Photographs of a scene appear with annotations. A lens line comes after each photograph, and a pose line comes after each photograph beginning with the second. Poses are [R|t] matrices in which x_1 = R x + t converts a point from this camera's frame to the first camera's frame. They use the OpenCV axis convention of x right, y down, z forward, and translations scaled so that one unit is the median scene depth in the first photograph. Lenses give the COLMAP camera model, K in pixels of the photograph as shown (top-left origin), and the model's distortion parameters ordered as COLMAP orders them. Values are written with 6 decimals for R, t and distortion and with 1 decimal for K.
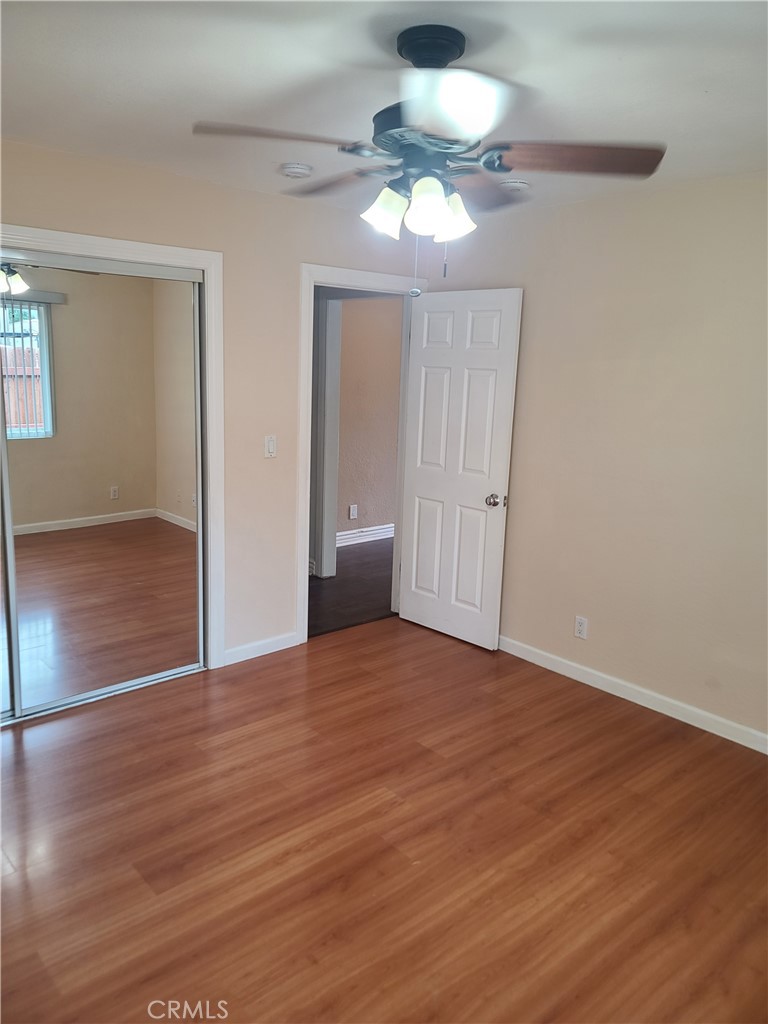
lens RADIAL K [[750.1, 0, 384.0], [0, 750.1, 512.0], [0, 0, 1]] dist [0.028116, -0.001421]
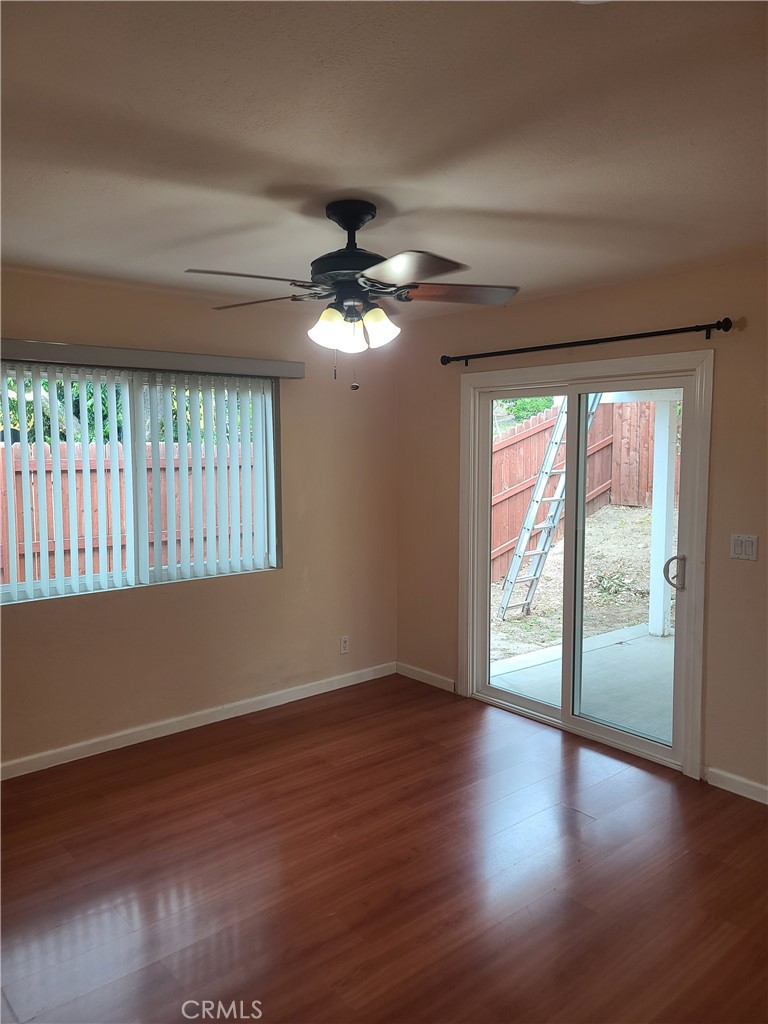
lens RADIAL K [[750.1, 0, 384.0], [0, 750.1, 512.0], [0, 0, 1]] dist [0.028116, -0.001421]
pose [[-0.999359, -0.034338, 0.010141, -0.021020], [-0.030083, 0.958864, 0.282267, -0.357430], [-0.019417, 0.281781, -0.959282, 1.793071]]
